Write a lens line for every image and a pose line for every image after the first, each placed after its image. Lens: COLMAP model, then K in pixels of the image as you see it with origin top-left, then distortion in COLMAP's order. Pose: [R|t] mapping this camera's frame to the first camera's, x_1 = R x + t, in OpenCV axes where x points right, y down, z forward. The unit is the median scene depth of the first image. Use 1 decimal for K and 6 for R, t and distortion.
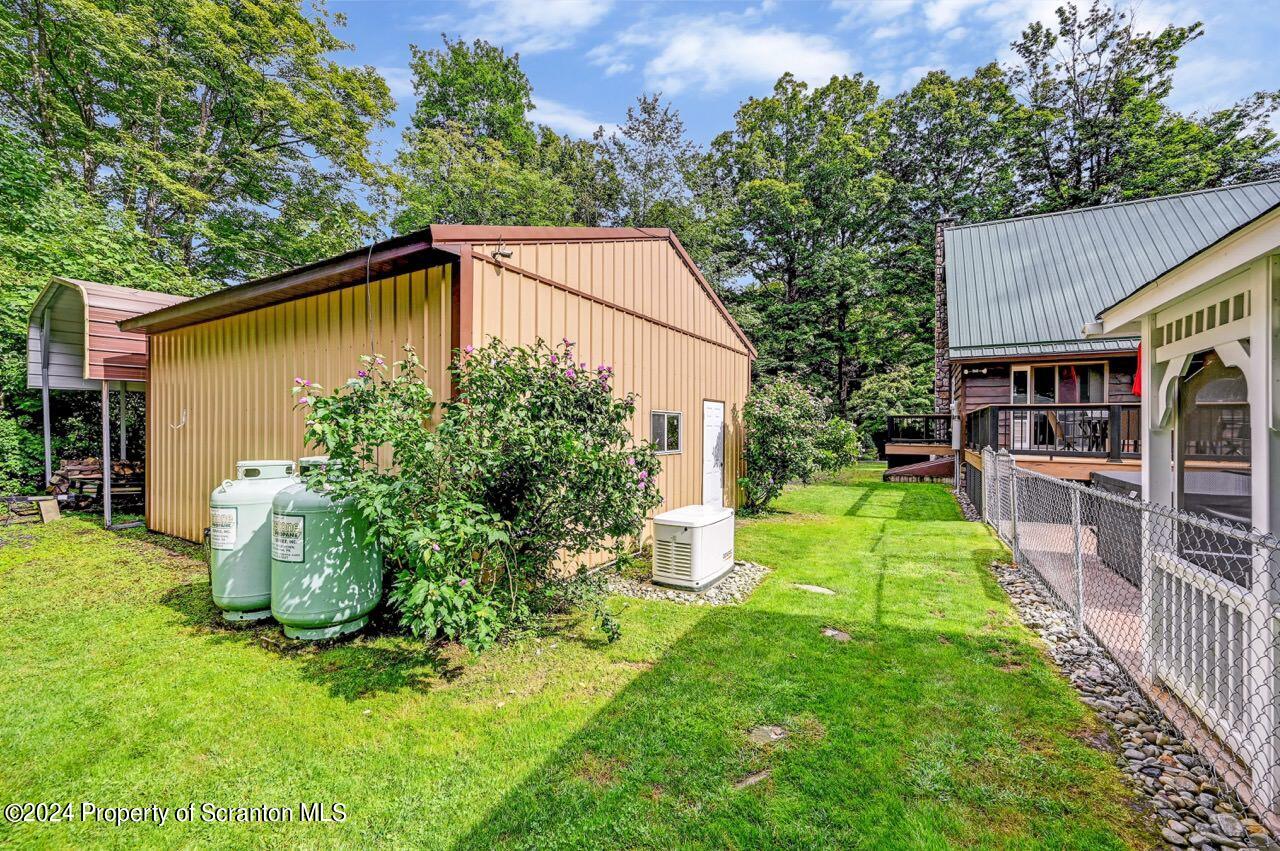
lens RADIAL K [[513.0, 0, 635.6], [0, 513.0, 422.7], [0, 0, 1]] dist [0.001266, 0.000589]
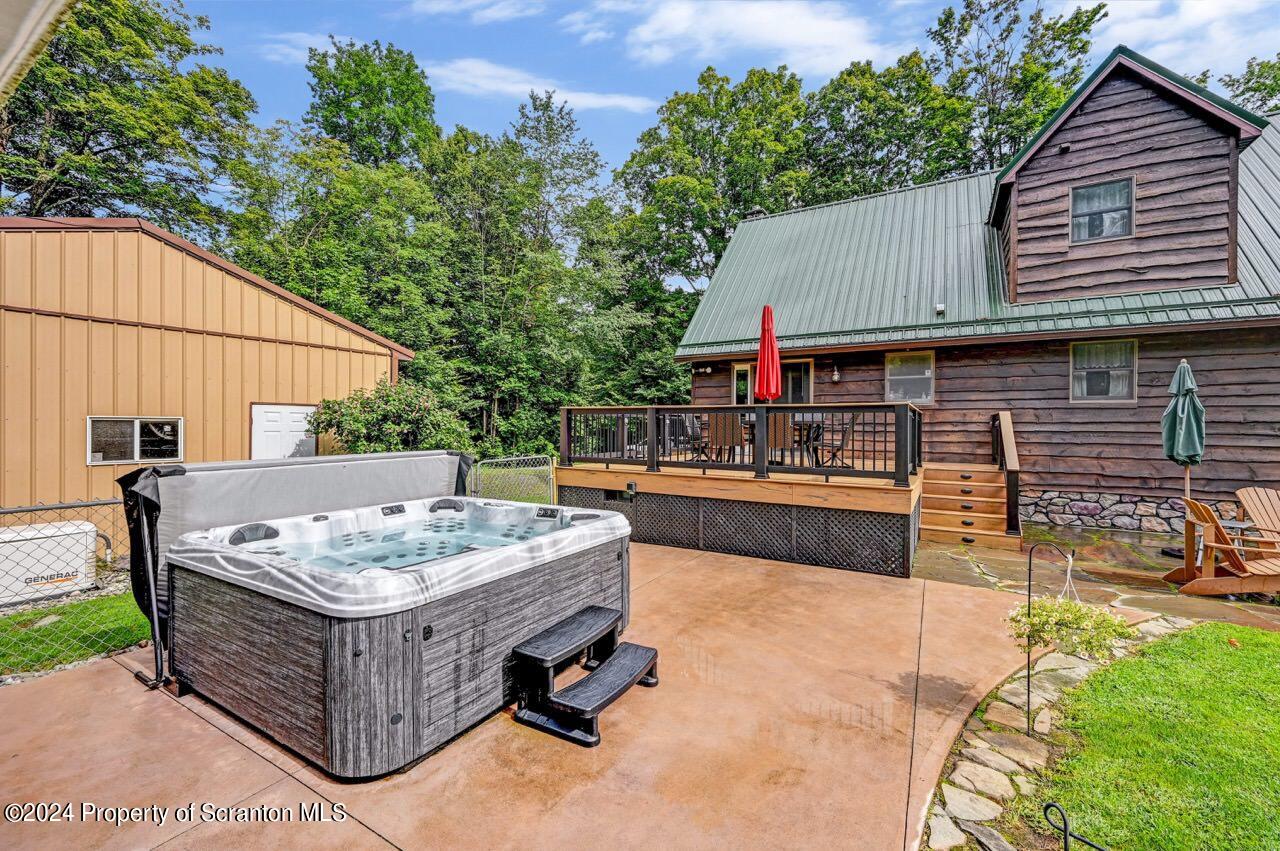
lens RADIAL K [[508.2, 0, 647.0], [0, 508.2, 422.6], [0, 0, 1]] dist [-0.000353, -0.000100]
pose [[0.999544, -0.003578, -0.029978, 0.249454], [0.003589, 0.999994, 0.000305, -0.002184], [0.029976, -0.000413, 0.999551, 0.029131]]
